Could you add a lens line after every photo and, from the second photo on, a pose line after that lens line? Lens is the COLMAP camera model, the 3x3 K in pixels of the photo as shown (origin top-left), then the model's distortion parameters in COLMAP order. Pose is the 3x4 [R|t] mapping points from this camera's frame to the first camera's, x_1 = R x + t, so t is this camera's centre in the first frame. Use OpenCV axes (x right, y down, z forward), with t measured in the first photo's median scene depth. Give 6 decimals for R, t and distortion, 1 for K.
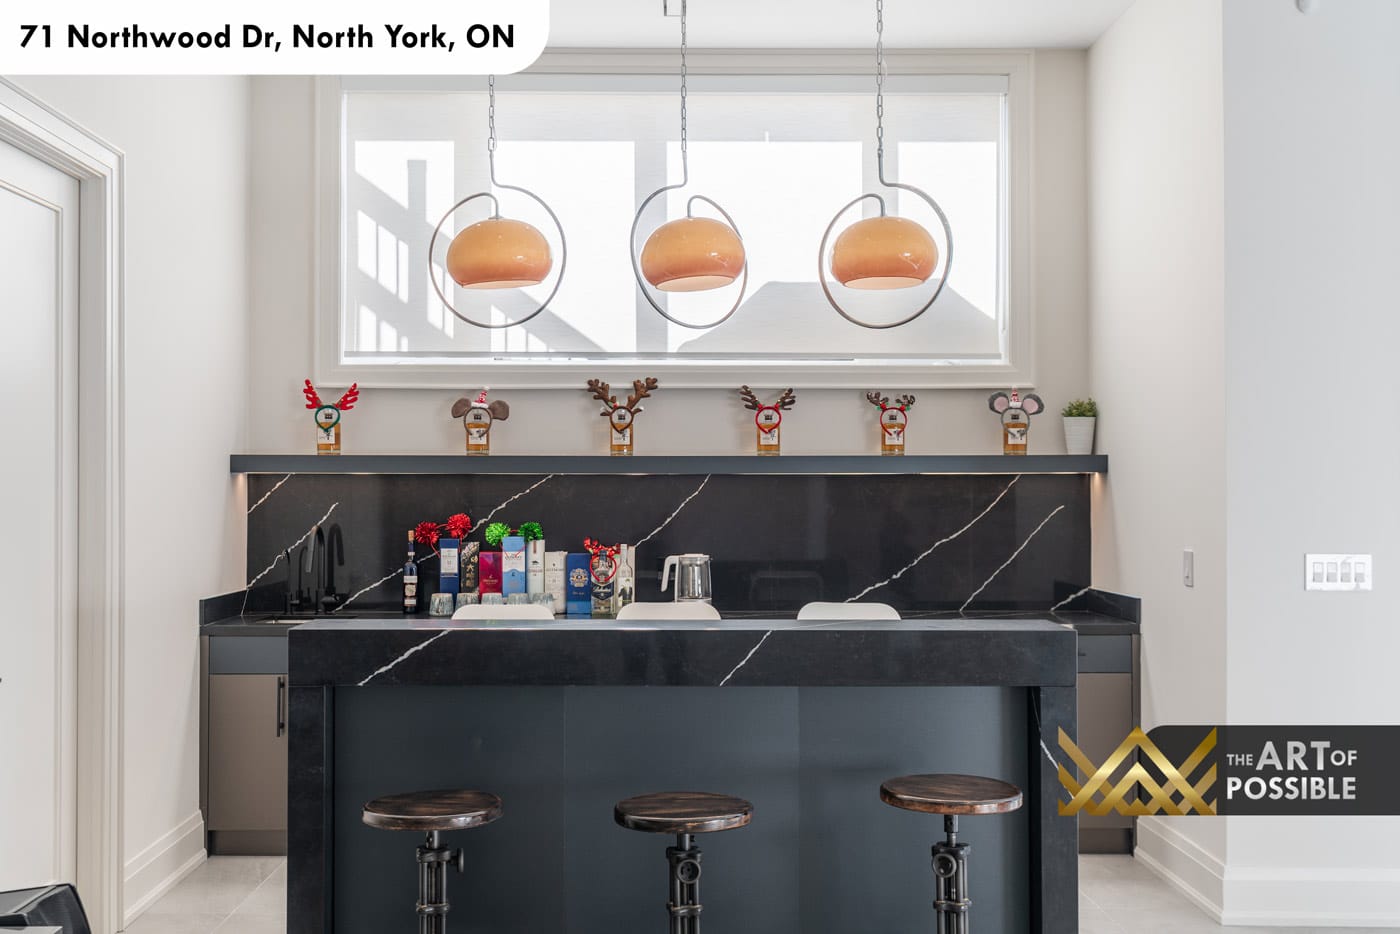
lens RADIAL K [[1389.5, 0, 689.0], [0, 1389.5, 476.6], [0, 0, 1]] dist [0.013415, 0.000000]
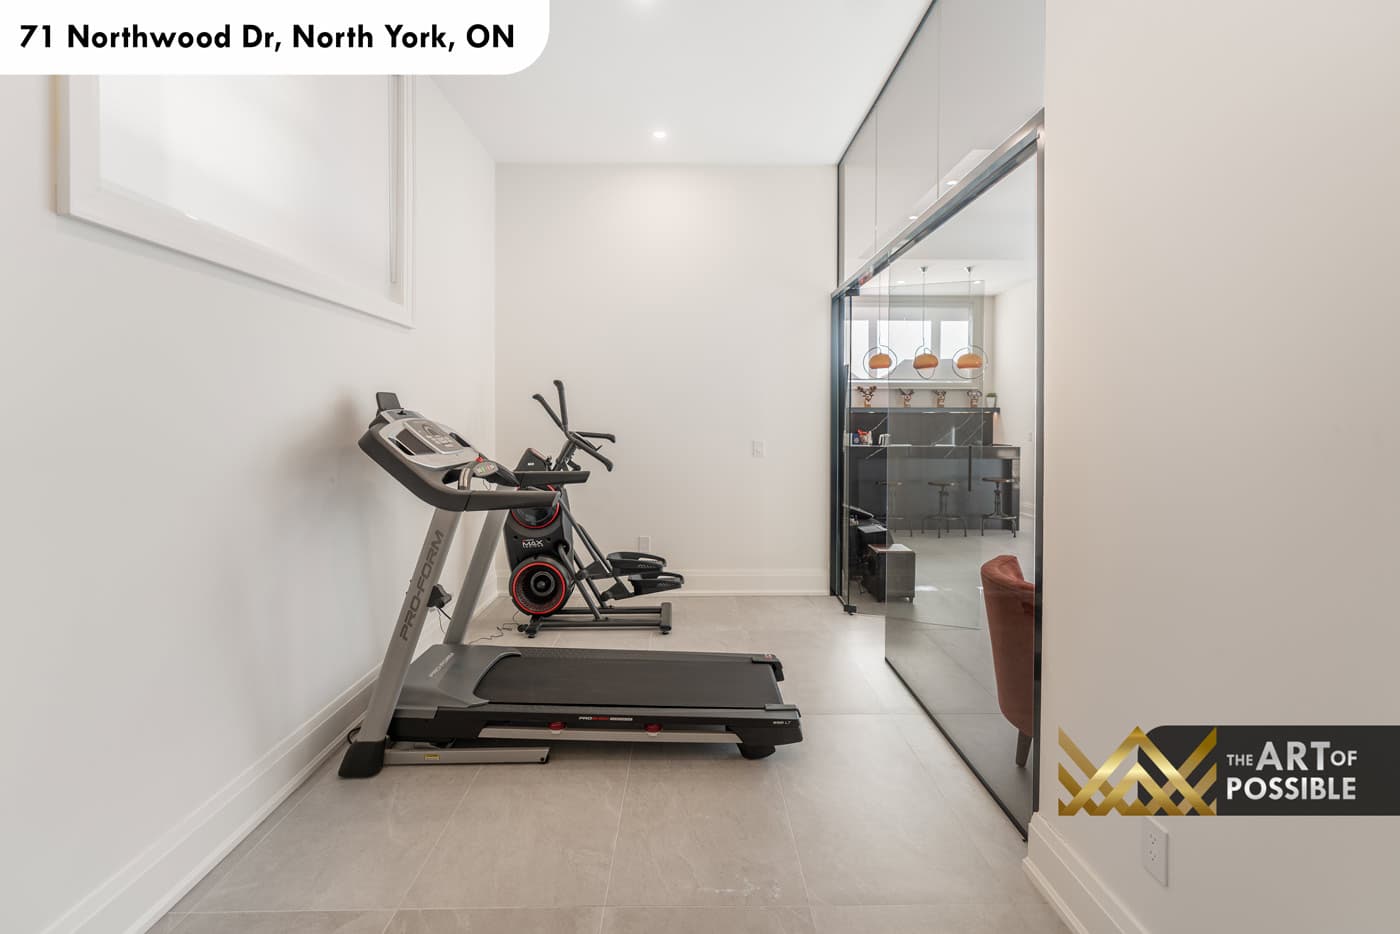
lens RADIAL K [[635.3, 0, 696.9], [0, 635.3, 423.9], [0, 0, 1]] dist [-0.009983, 0.004352]
pose [[0.999973, 0.005124, -0.005286, -0.492961], [-0.005001, 0.999722, 0.023023, -0.007110], [0.005403, -0.022996, 0.999721, -0.689671]]
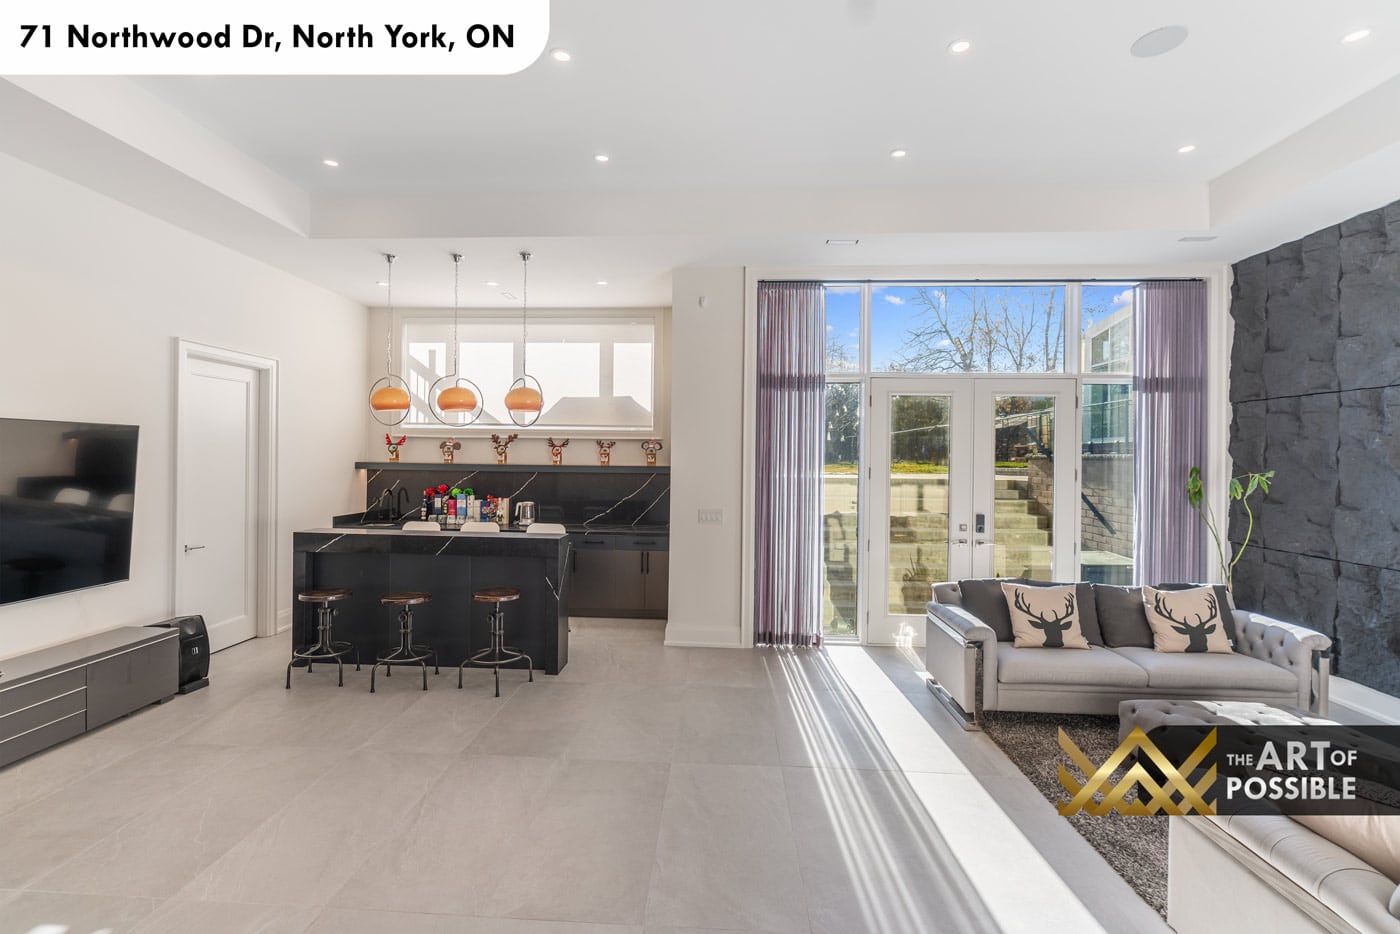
lens RADIAL K [[635.3, 0, 711.4], [0, 635.3, 461.7], [0, 0, 1]] dist [-0.009983, 0.004352]
pose [[0.997863, 0.013154, -0.064006, 0.423005], [-0.011727, 0.999675, 0.022621, -0.050894], [0.064283, -0.021822, 0.997693, -0.172070]]
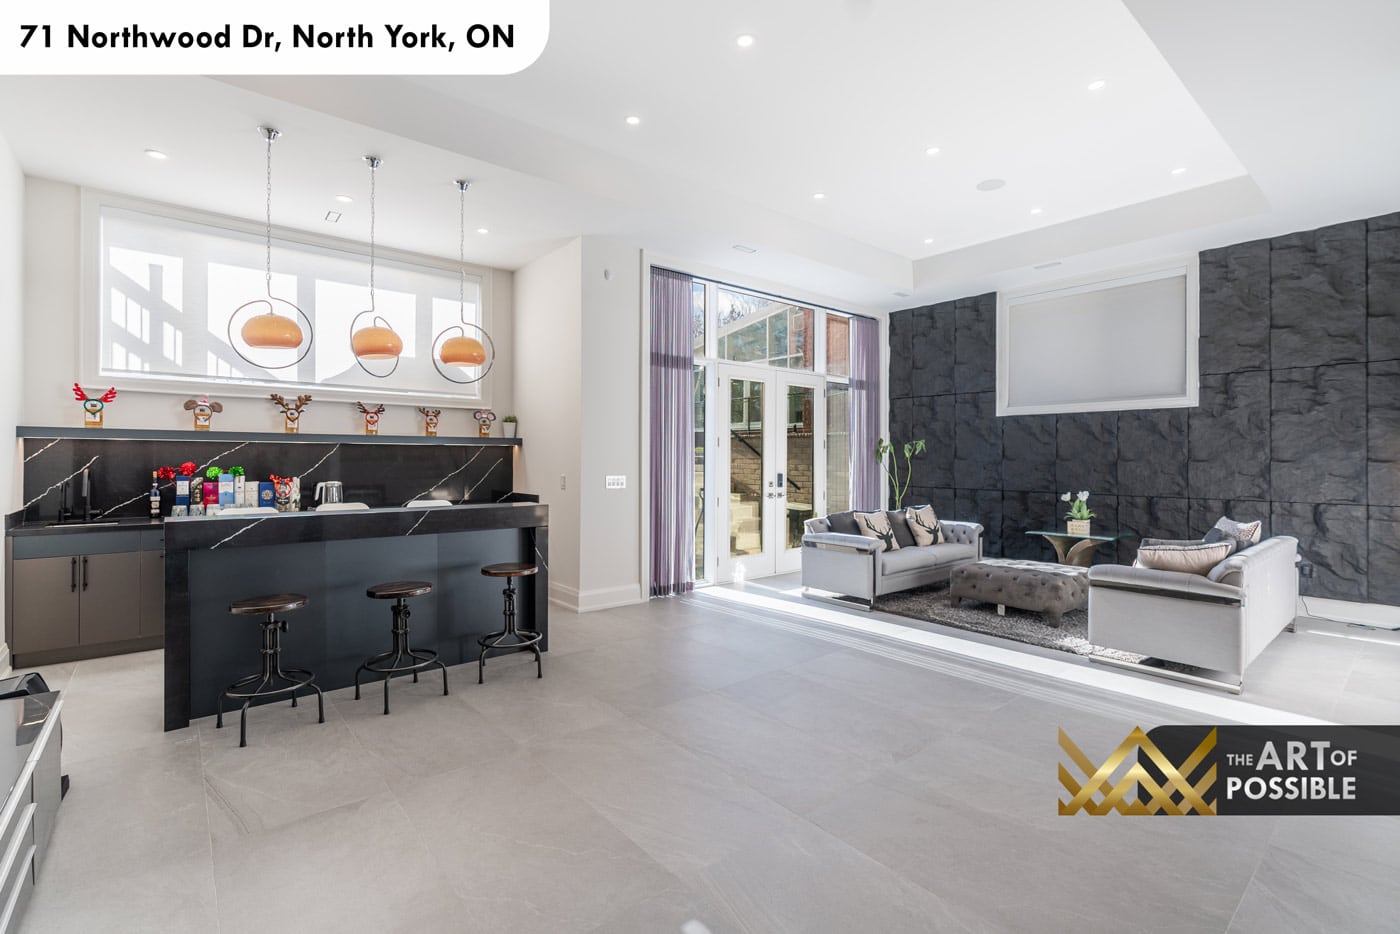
lens RADIAL K [[635.3, 0, 689.9], [0, 635.3, 455.9], [0, 0, 1]] dist [-0.009983, 0.004352]
pose [[0.778108, 0.005275, 0.628109, -0.175160], [-0.013343, 0.999878, 0.008133, 0.002764], [-0.627989, -0.014710, 0.778083, -0.069493]]
